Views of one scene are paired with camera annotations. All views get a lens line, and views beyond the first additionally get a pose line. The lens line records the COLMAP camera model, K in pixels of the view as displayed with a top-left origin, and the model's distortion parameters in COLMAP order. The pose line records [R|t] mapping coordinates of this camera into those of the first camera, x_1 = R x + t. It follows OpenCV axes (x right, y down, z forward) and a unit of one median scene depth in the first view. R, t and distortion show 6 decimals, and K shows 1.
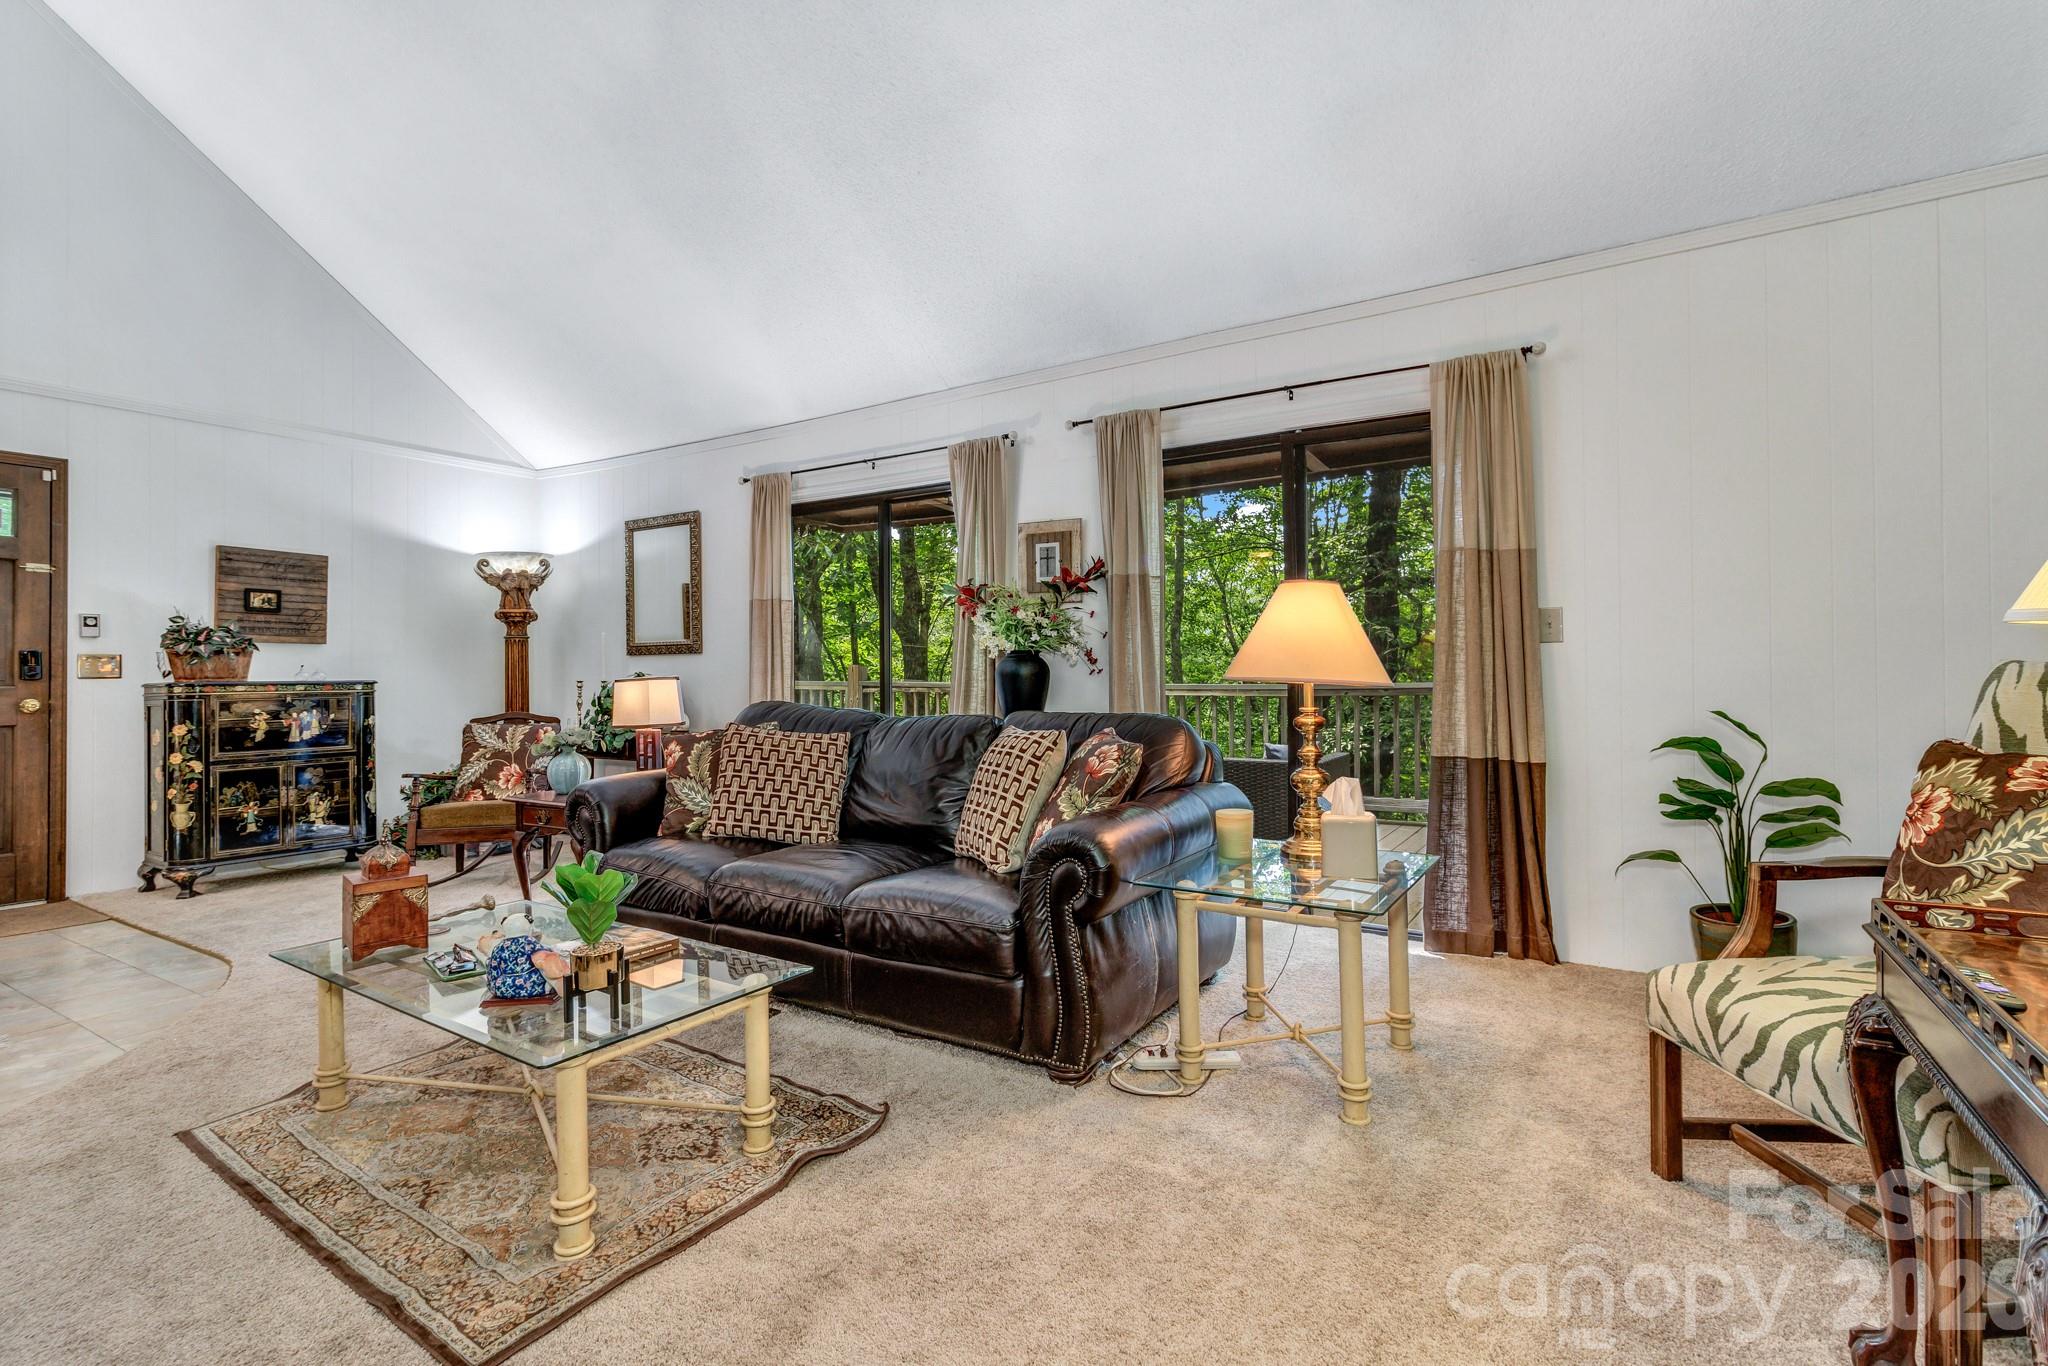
lens RADIAL K [[944.2, 0, 1003.1], [0, 944.2, 651.2], [0, 0, 1]] dist [0.001722, 0.000074]
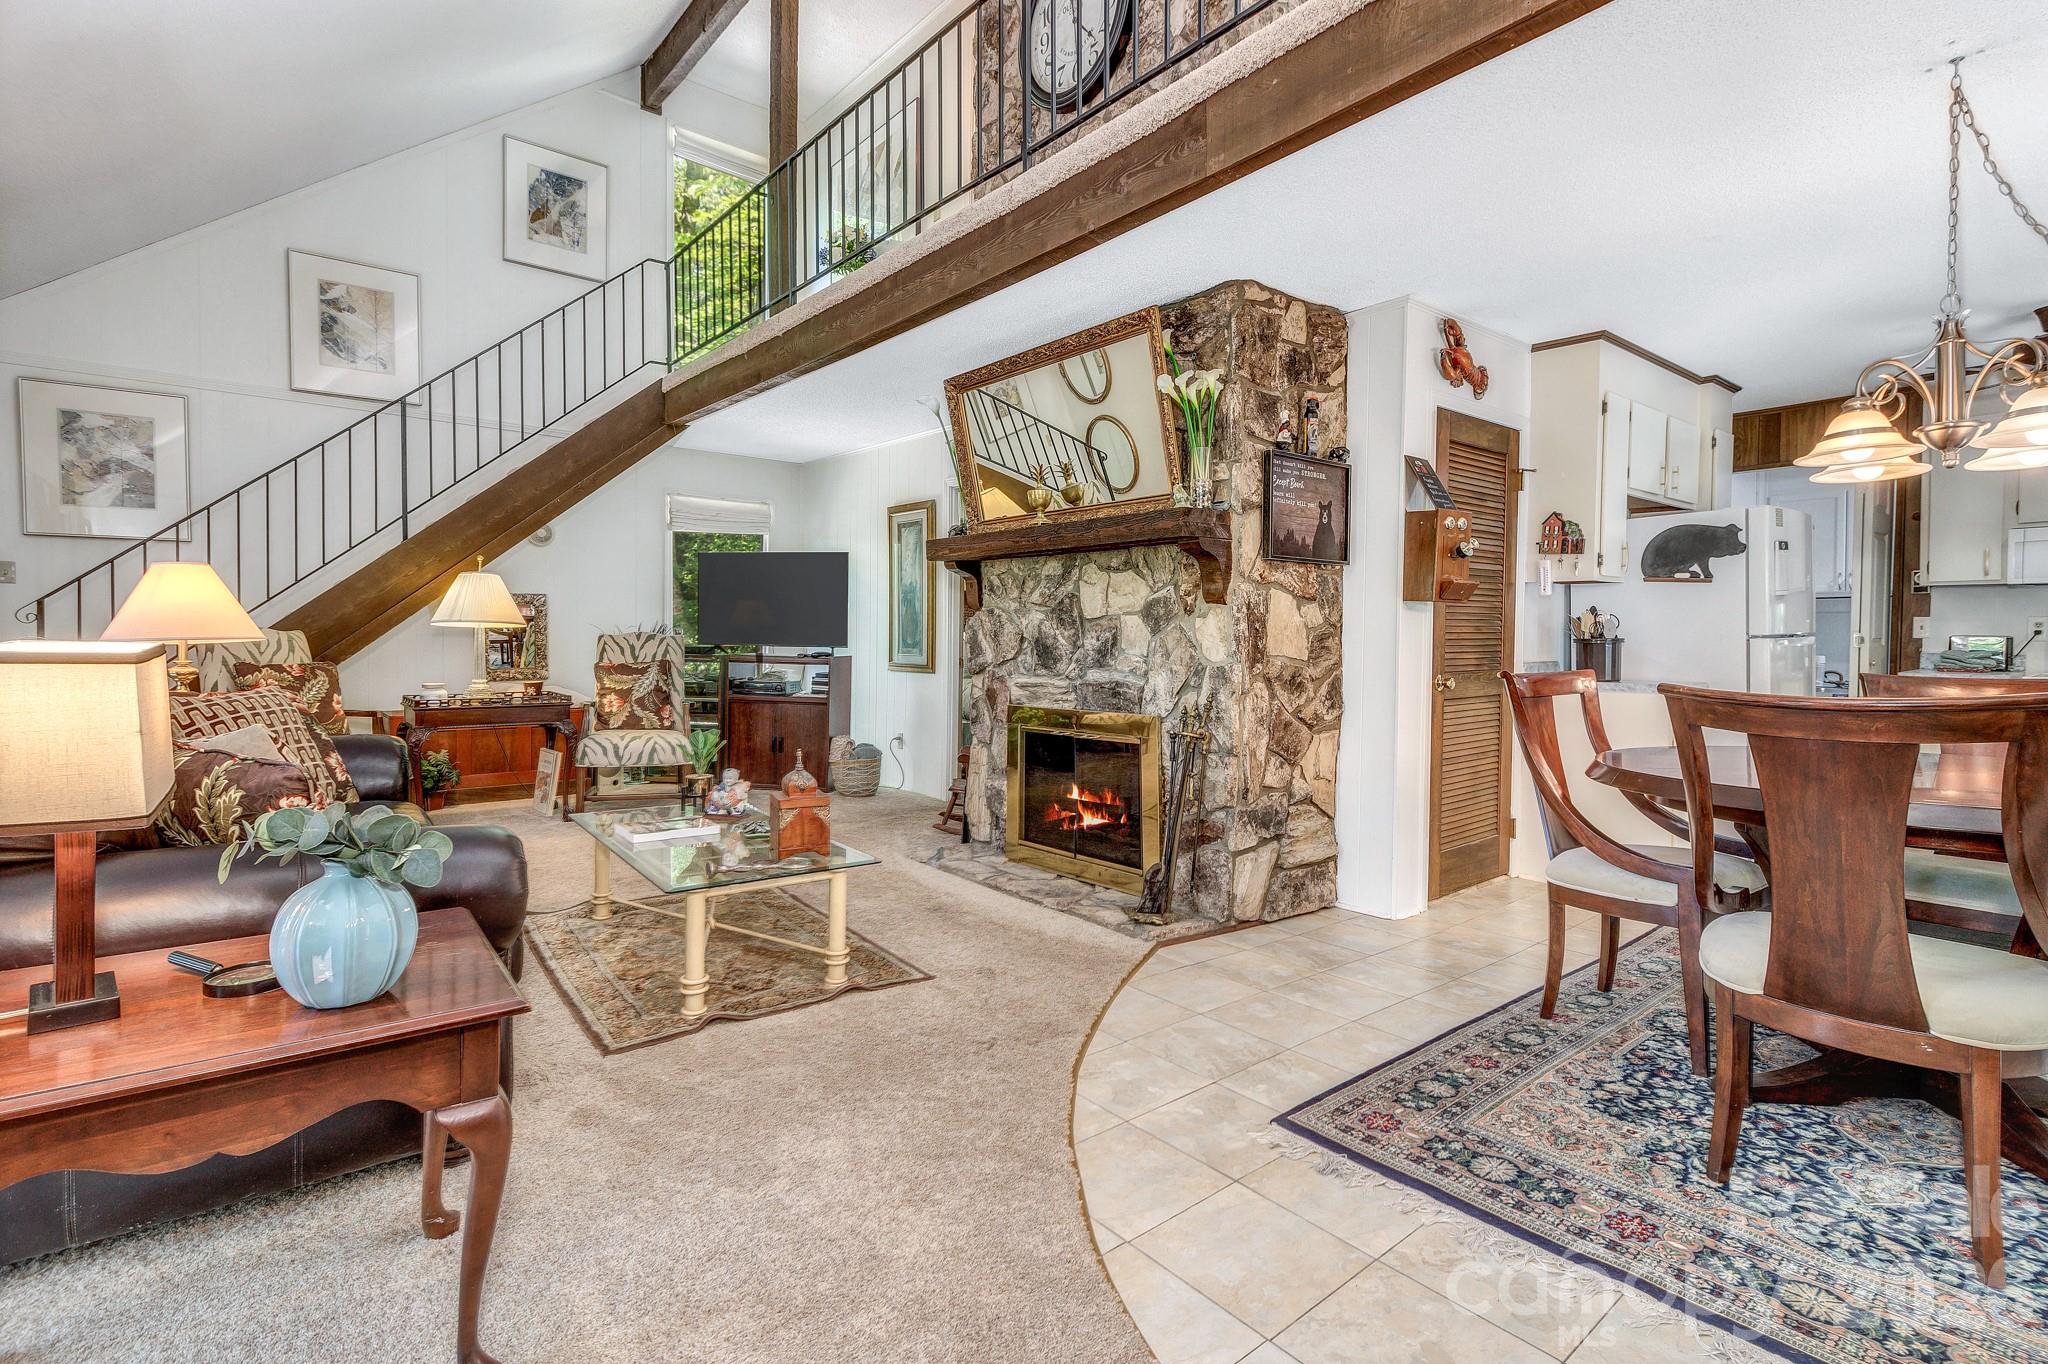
lens RADIAL K [[944.2, 0, 1045.6], [0, 944.2, 670.8], [0, 0, 1]] dist [0.001722, 0.000074]
pose [[-0.947995, -0.007999, 0.318185, -0.676605], [-0.001690, 0.999797, 0.020098, 0.025132], [-0.318281, 0.018515, -0.947815, 1.034037]]
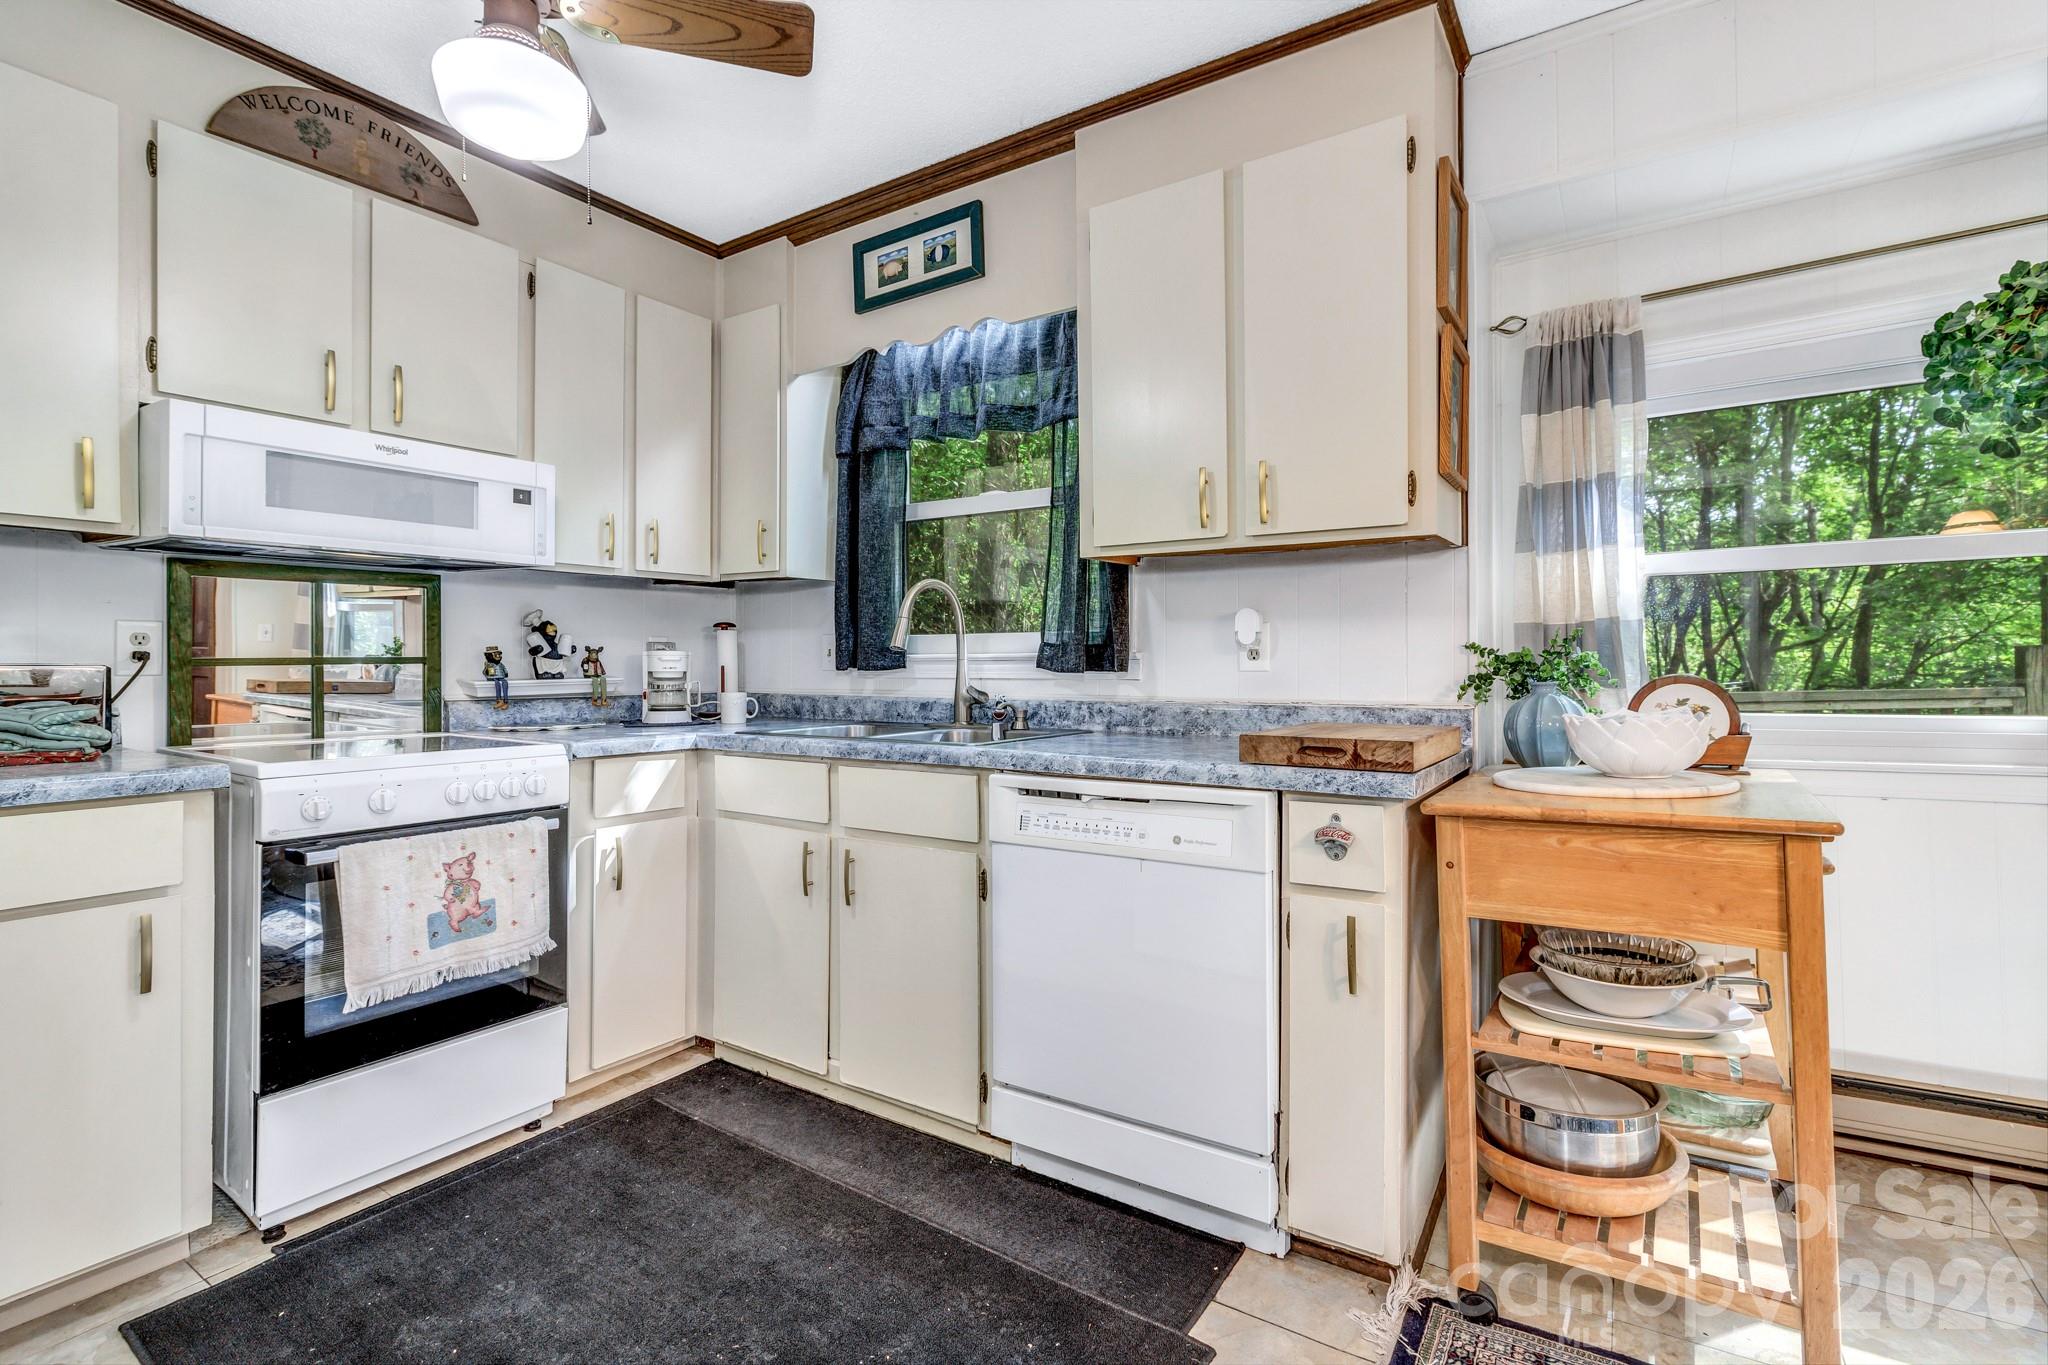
lens RADIAL K [[944.2, 0, 1029.7], [0, 944.2, 658.5], [0, 0, 1]] dist [0.001722, 0.000074]
pose [[-0.014846, 0.005023, -0.999877, -0.926120], [0.022812, 0.999729, 0.004683, 0.010118], [0.999630, -0.022740, -0.014956, 0.139481]]
